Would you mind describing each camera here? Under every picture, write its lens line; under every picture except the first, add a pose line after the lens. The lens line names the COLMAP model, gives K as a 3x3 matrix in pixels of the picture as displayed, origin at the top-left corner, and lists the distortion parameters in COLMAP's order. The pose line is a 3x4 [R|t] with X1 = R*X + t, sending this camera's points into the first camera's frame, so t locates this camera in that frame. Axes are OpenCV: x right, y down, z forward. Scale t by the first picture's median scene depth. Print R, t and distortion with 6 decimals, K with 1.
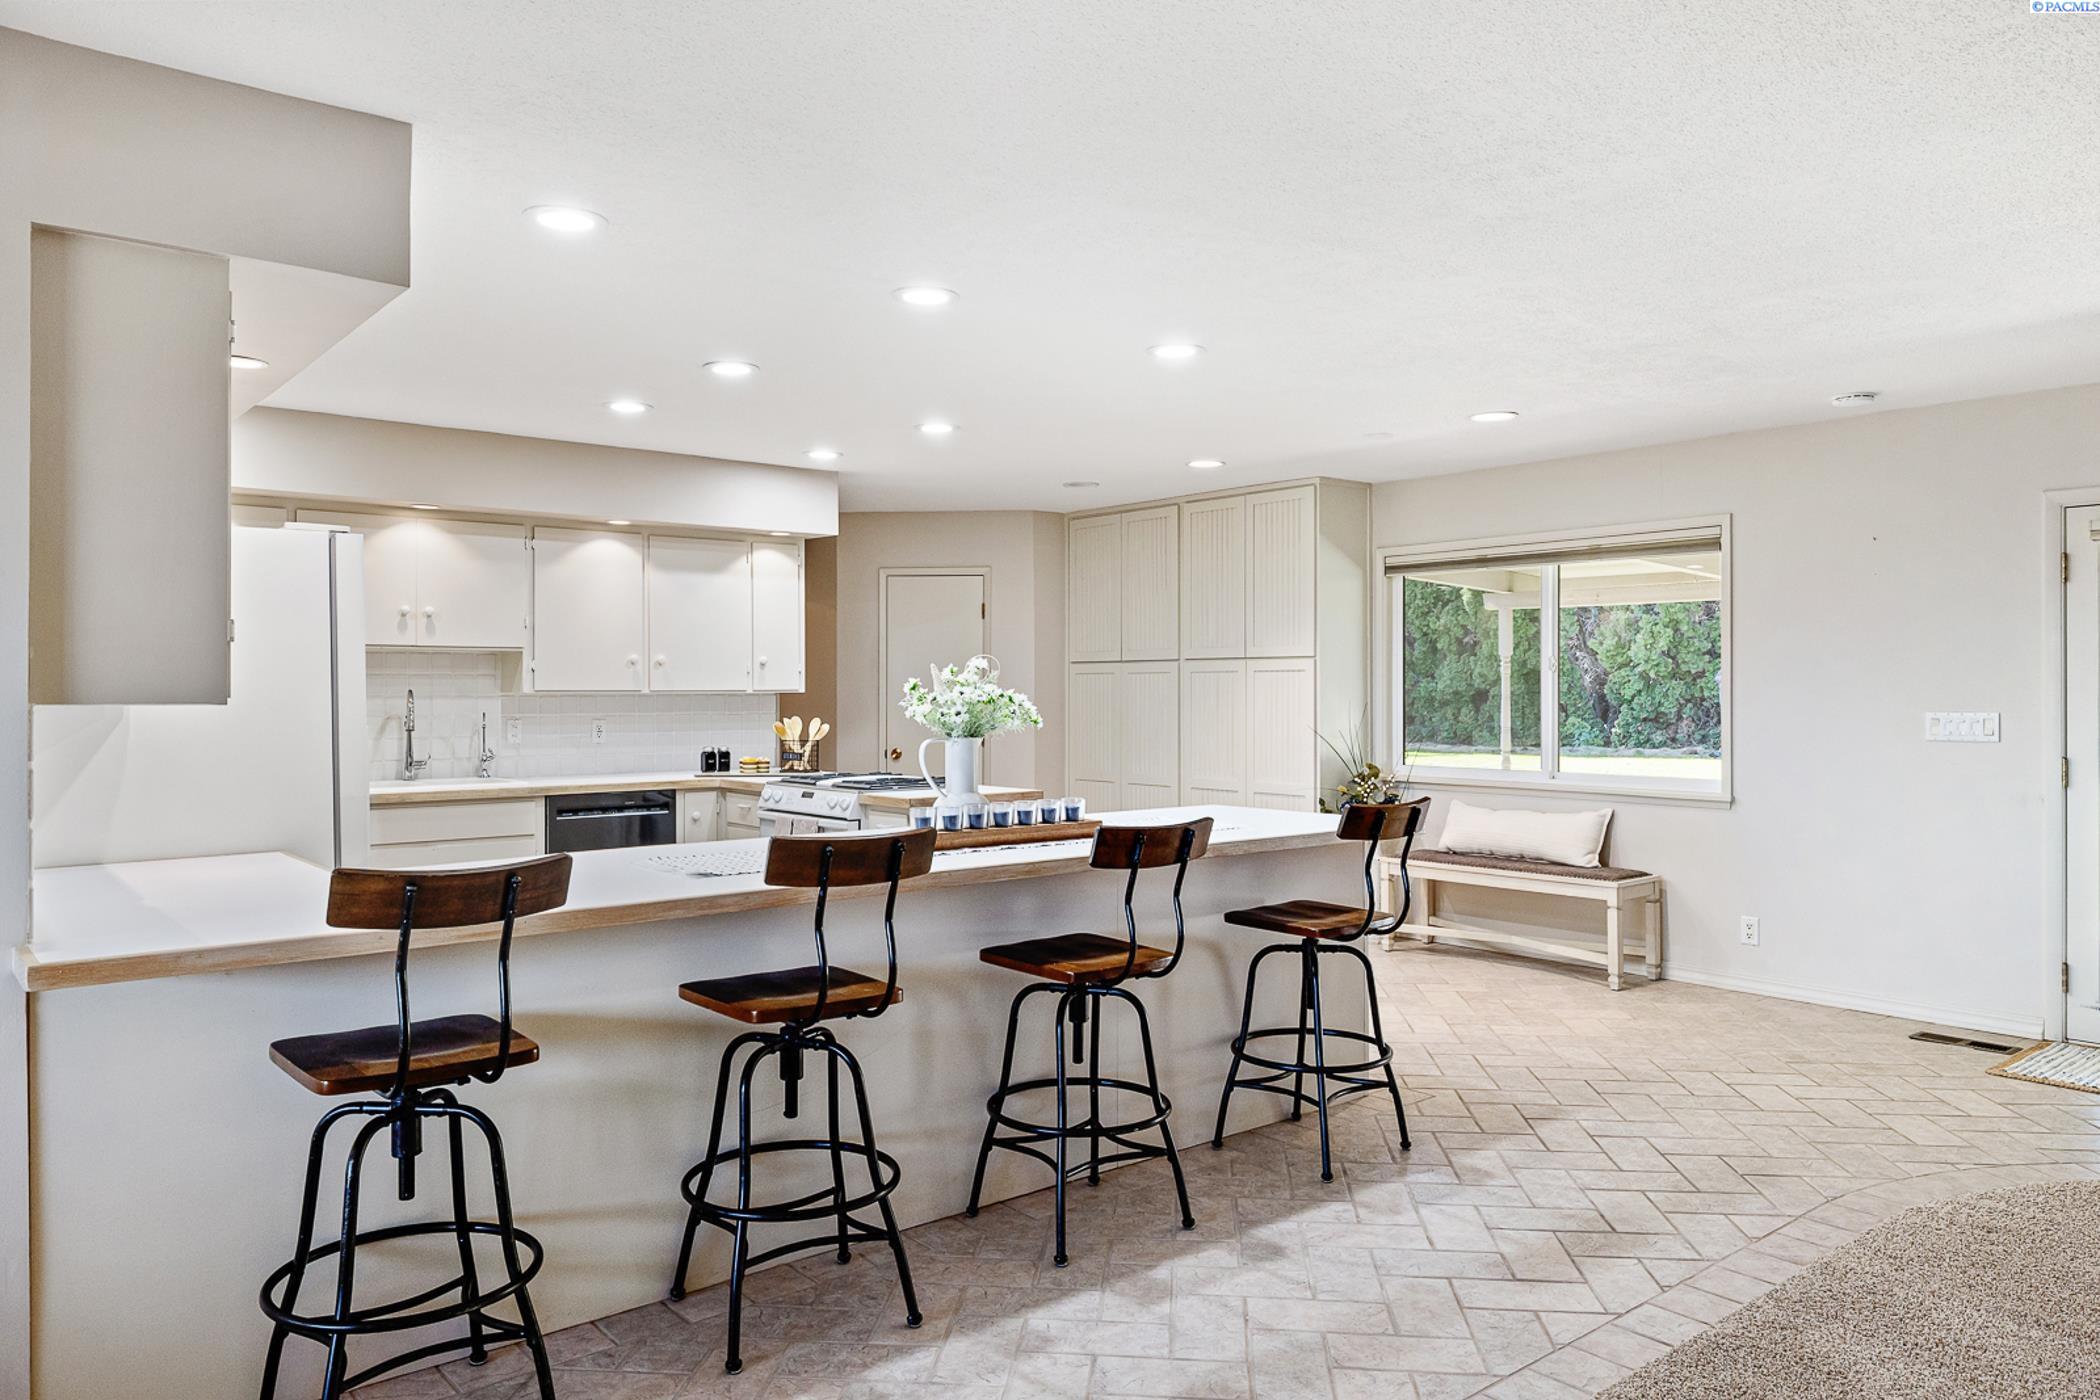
lens RADIAL K [[1445.0, 0, 1048.0], [0, 1445.0, 696.6], [0, 0, 1]] dist [-0.003629, -0.000765]
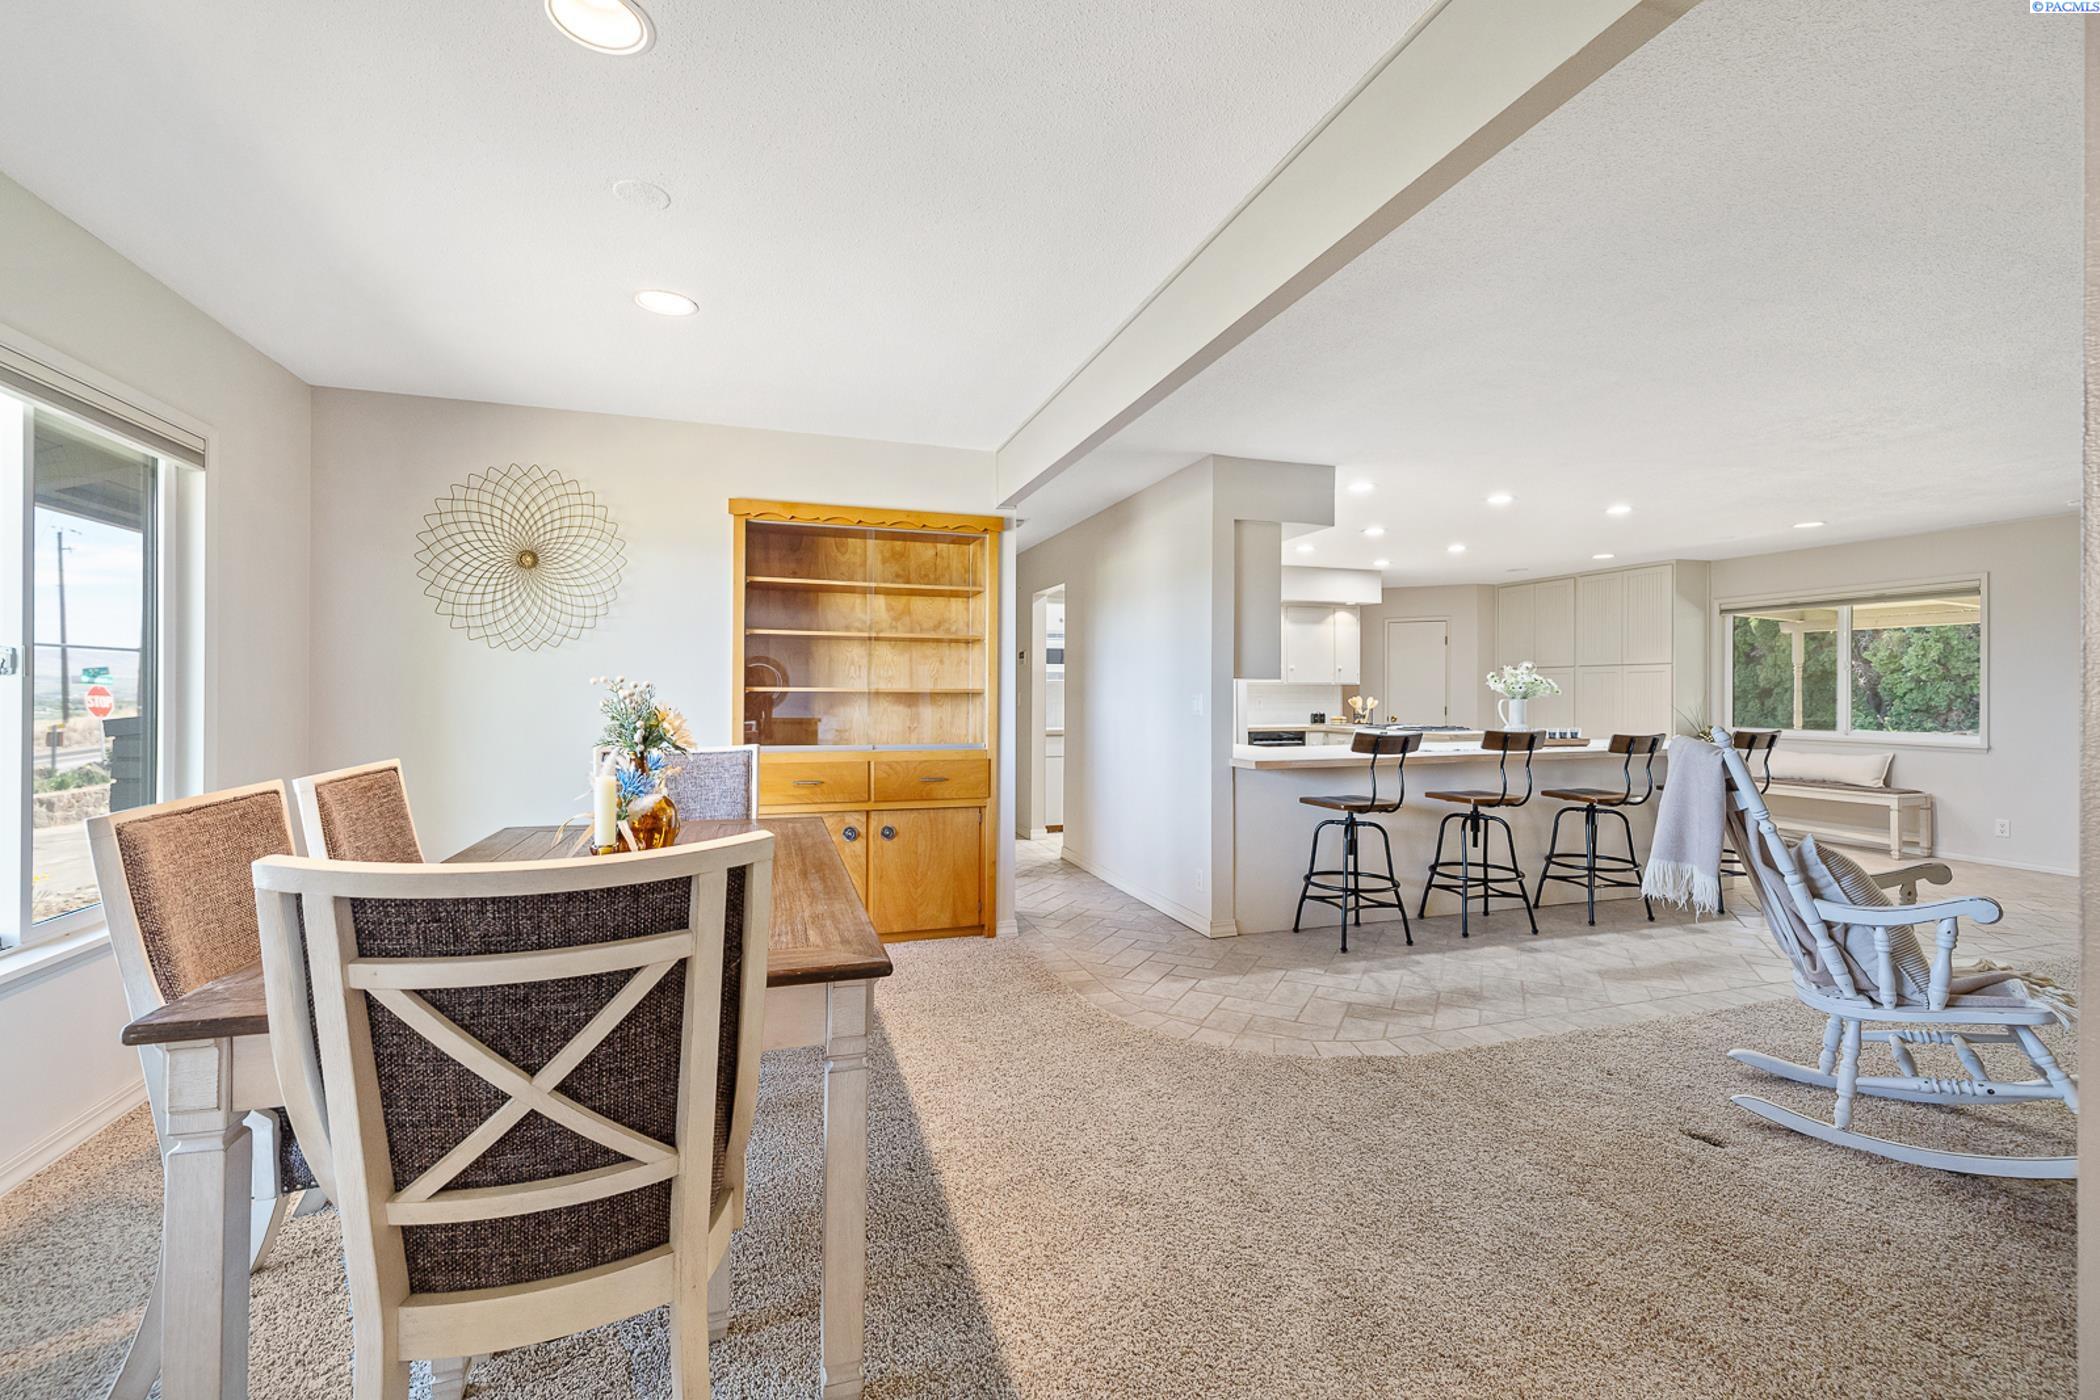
lens RADIAL K [[891.3, 0, 1049.4], [0, 891.3, 694.4], [0, 0, 1]] dist [0.001651, 0.000020]
pose [[0.929474, 0.002913, -0.368875, -0.119415], [-0.003341, 0.999994, -0.000523, 0.013176], [0.368871, 0.001718, 0.929479, -0.279686]]
